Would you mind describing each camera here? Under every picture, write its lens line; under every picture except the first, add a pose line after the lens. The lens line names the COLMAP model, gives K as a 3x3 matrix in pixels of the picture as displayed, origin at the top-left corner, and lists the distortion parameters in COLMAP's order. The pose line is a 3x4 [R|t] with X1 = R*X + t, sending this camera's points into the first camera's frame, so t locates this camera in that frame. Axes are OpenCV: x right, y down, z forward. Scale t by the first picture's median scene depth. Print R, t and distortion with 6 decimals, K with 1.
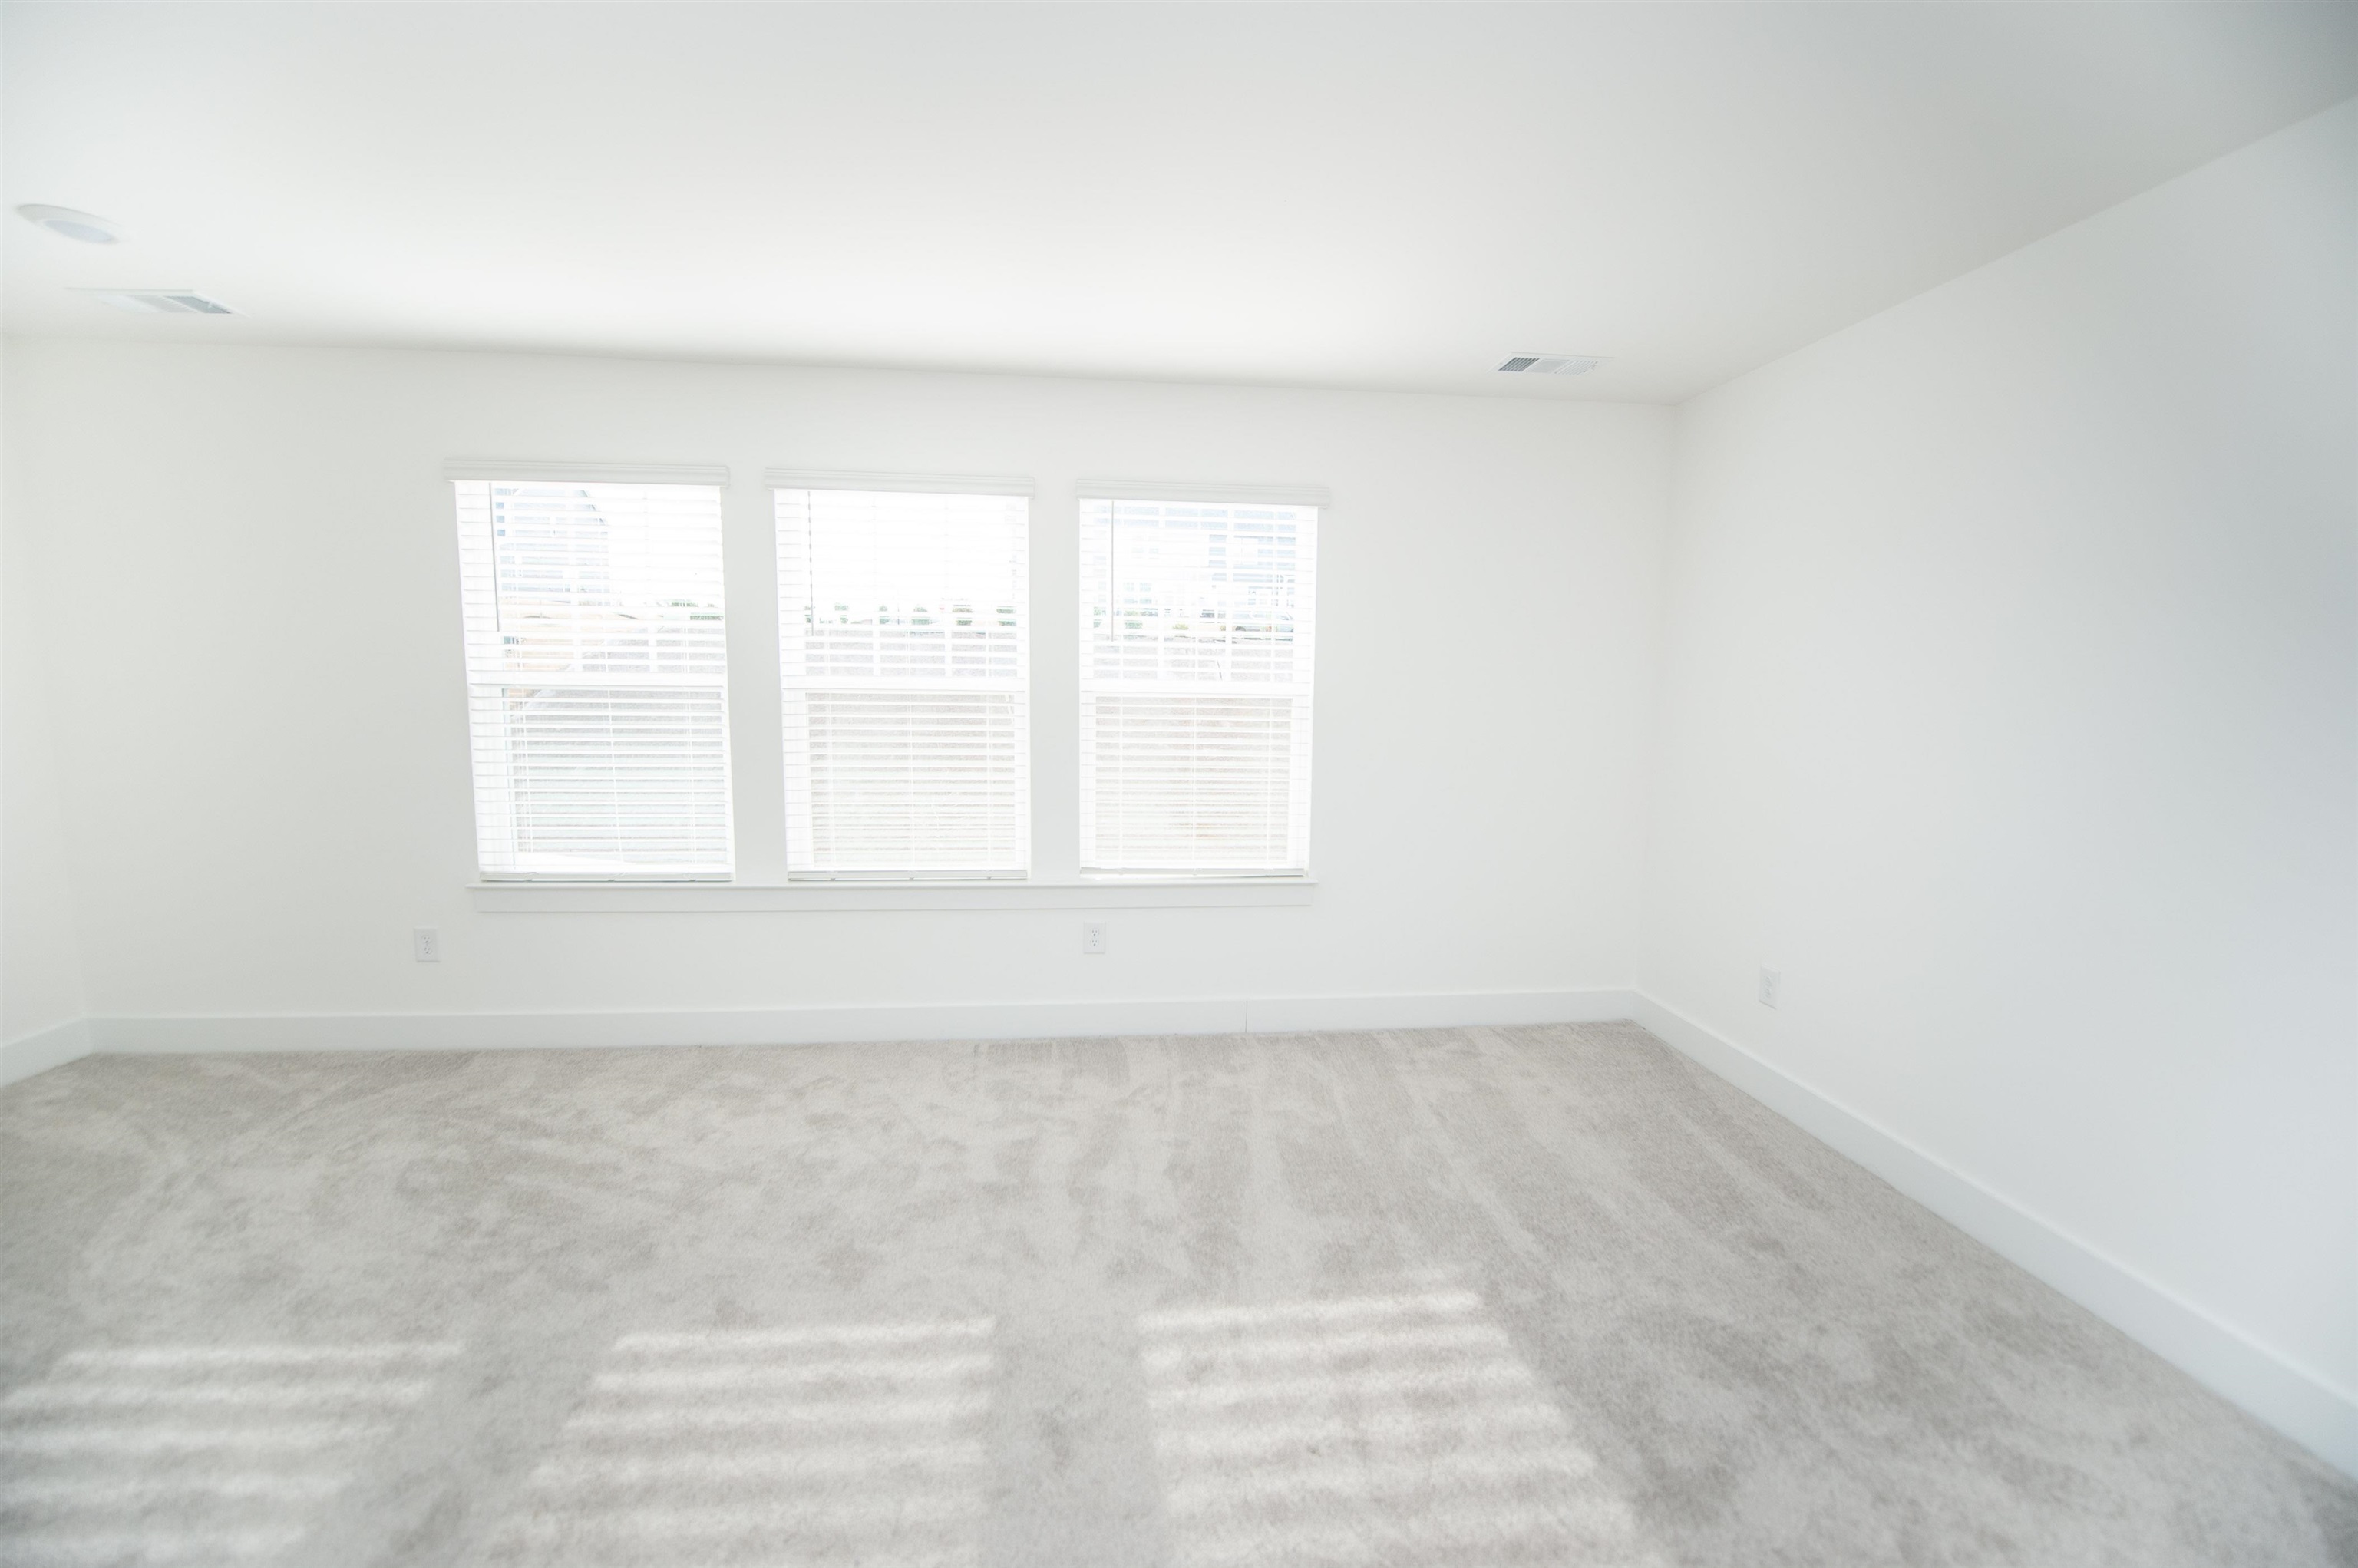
lens RADIAL K [[964.6, 0, 1176.3], [0, 964.6, 790.0], [0, 0, 1]] dist [-0.020940, -0.000580]
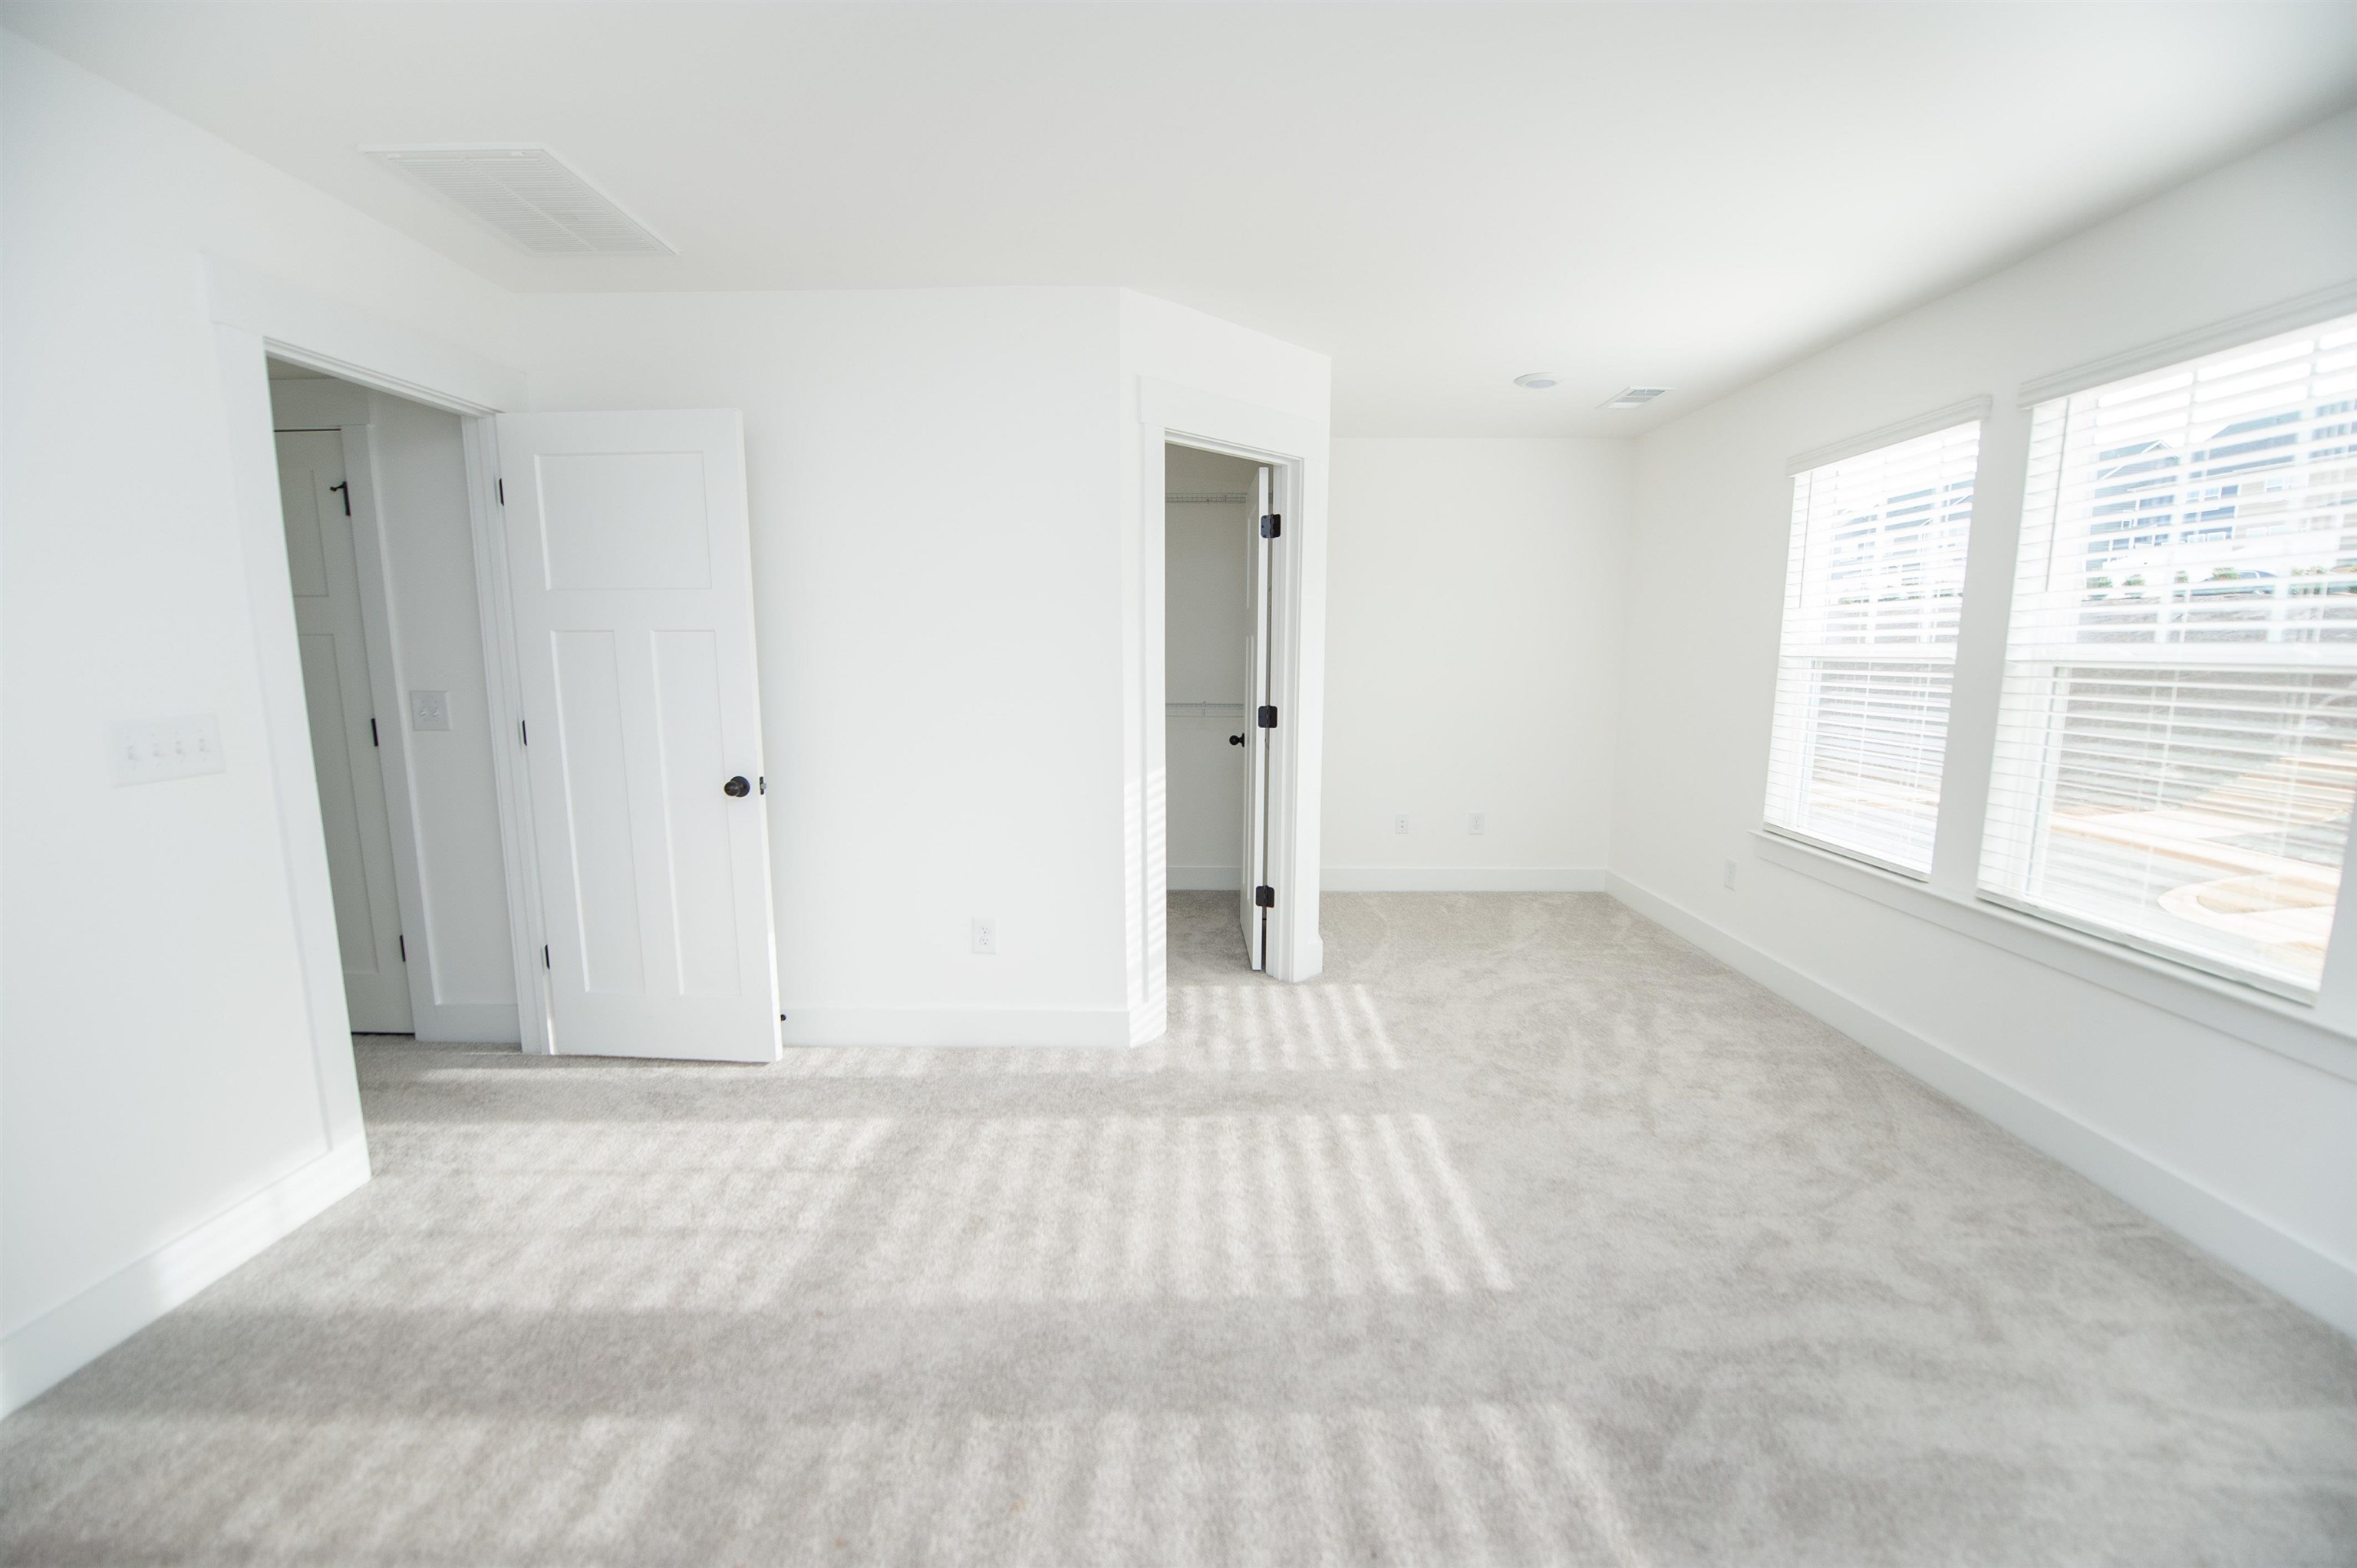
lens RADIAL K [[942.0, 0, 1178.0], [0, 942.0, 789.3], [0, 0, 1]] dist [-0.021503, -0.000786]
pose [[-0.116457, 0.131950, -0.984392, 0.503664], [-0.117993, 0.982278, 0.145626, -0.036176], [0.986162, 0.133110, -0.098824, 0.473536]]
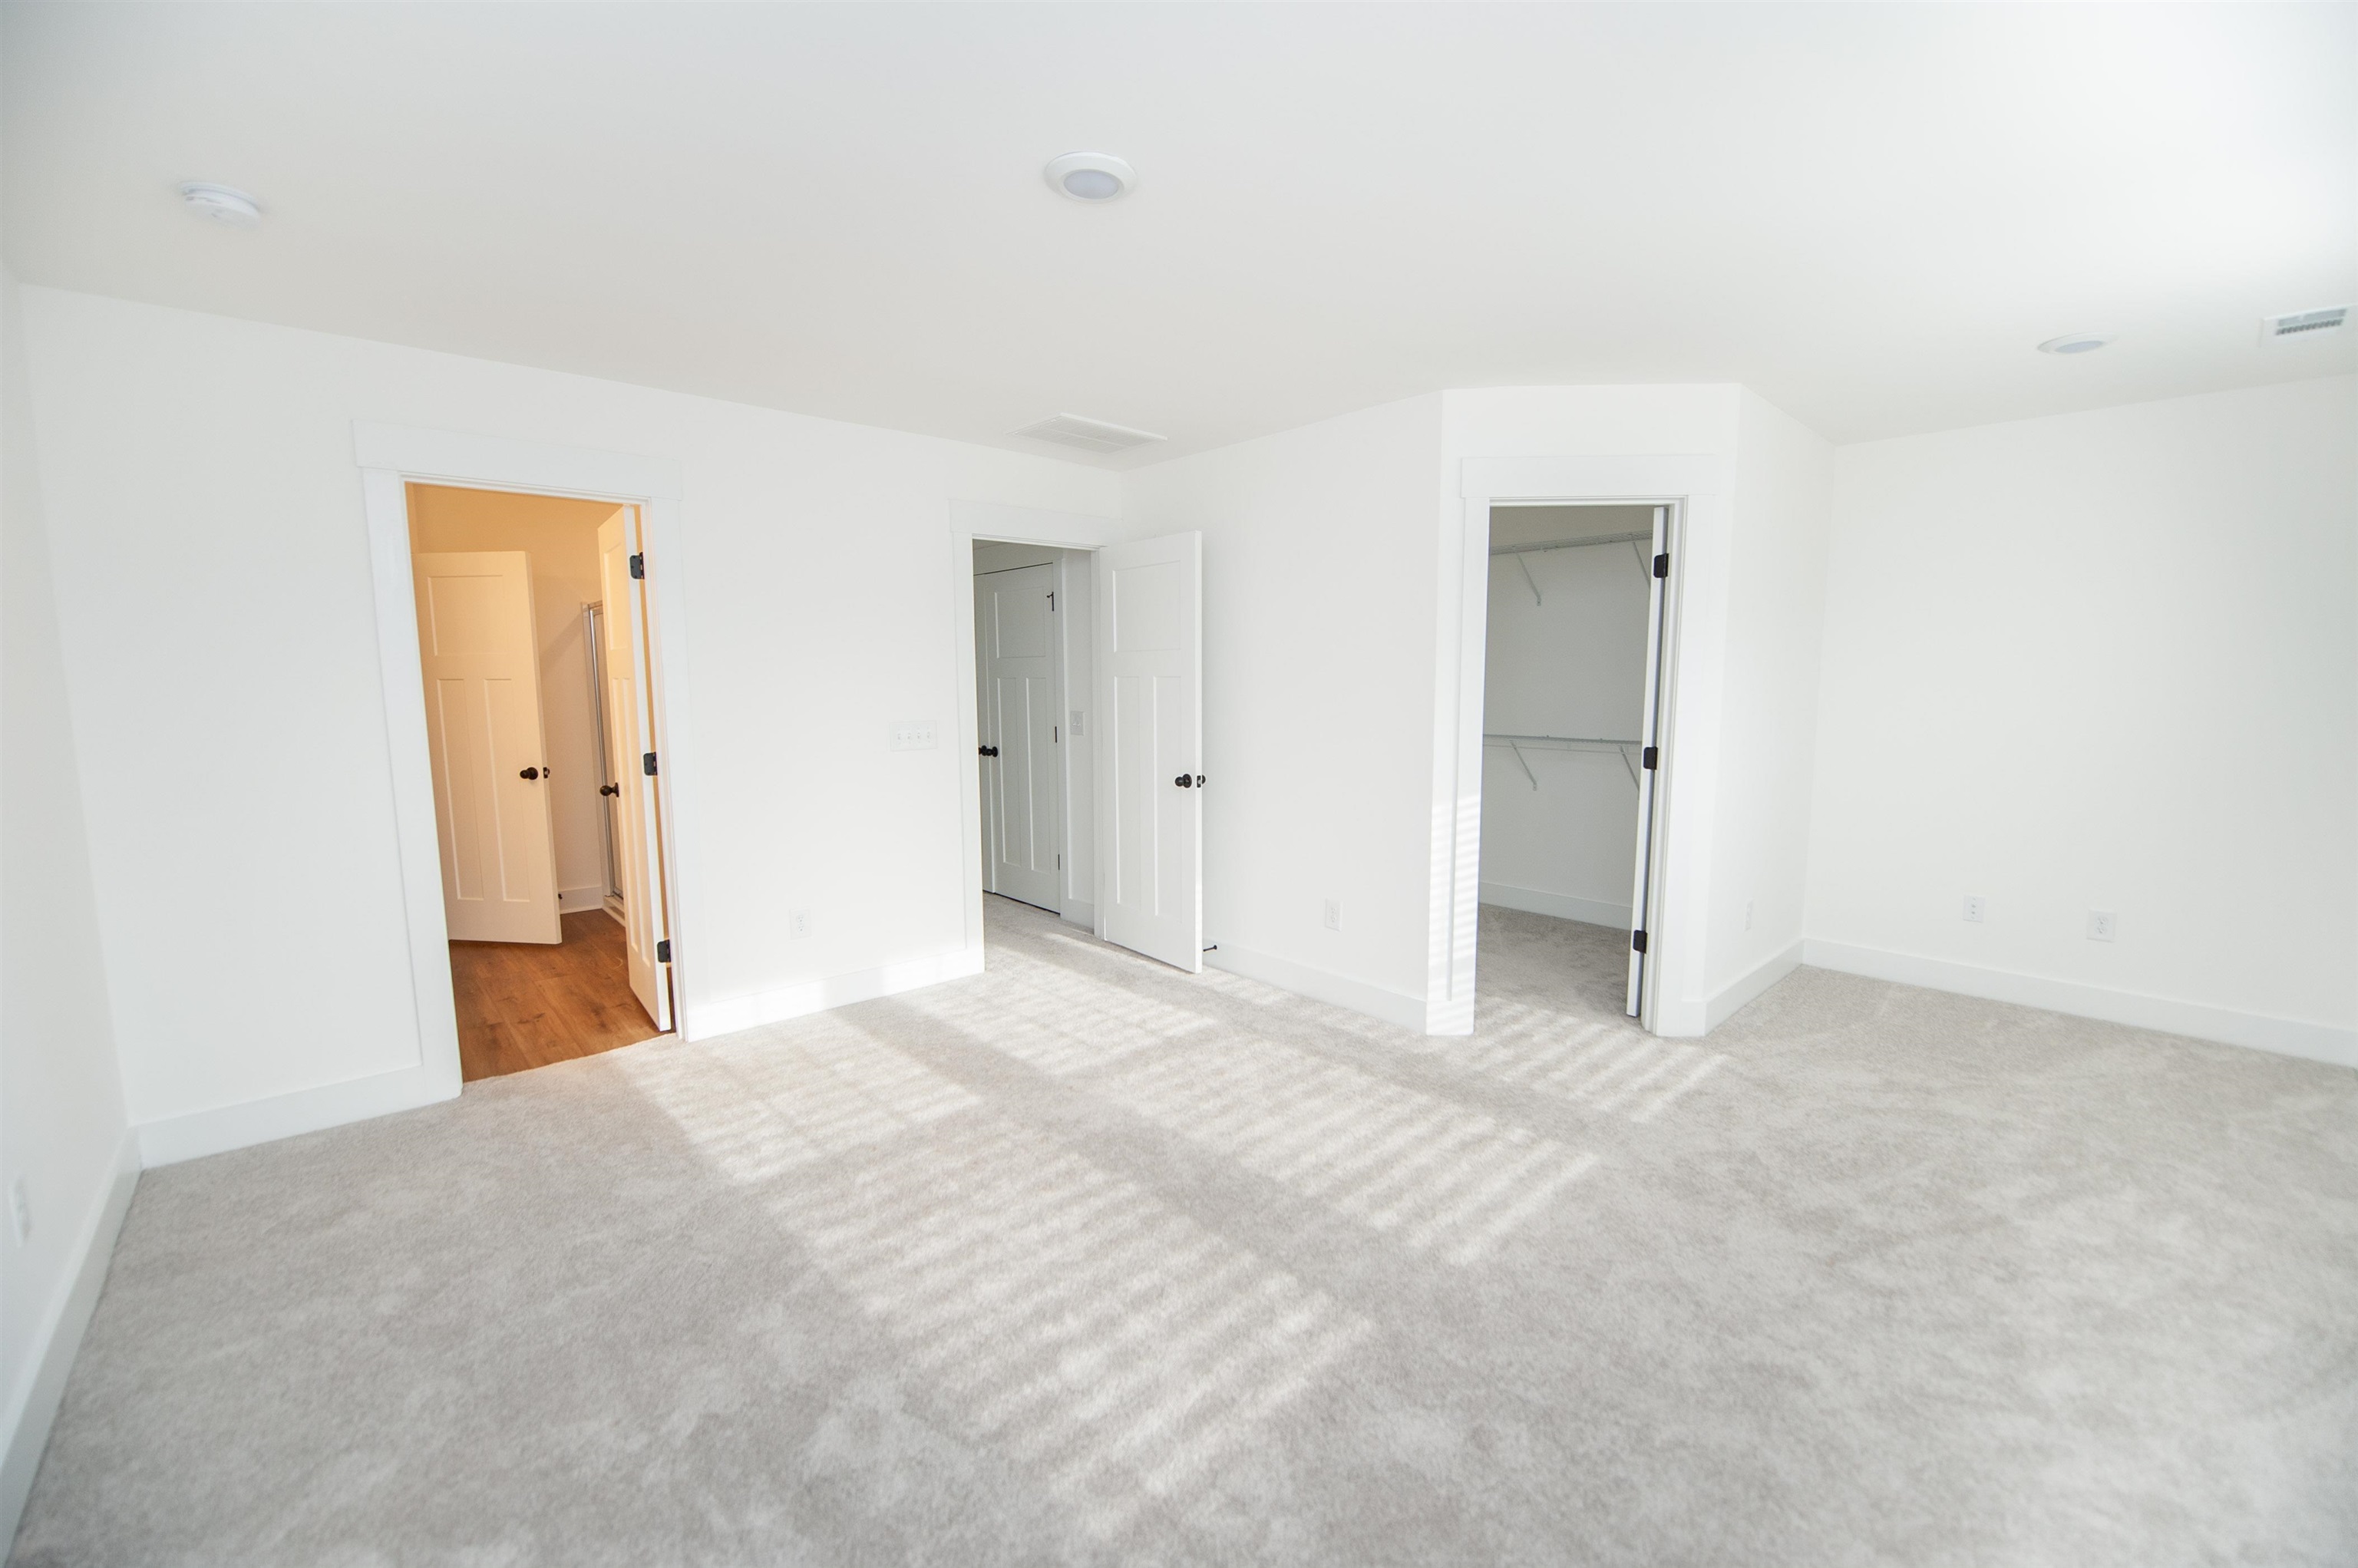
lens RADIAL K [[942.6, 0, 1168.0], [0, 942.6, 778.3], [0, 0, 1]] dist [-0.021776, -0.000215]
pose [[-0.810293, 0.053583, -0.583570, 0.472813], [-0.074537, 0.978300, 0.193322, -0.128252], [0.581265, 0.200145, -0.788716, 1.067828]]
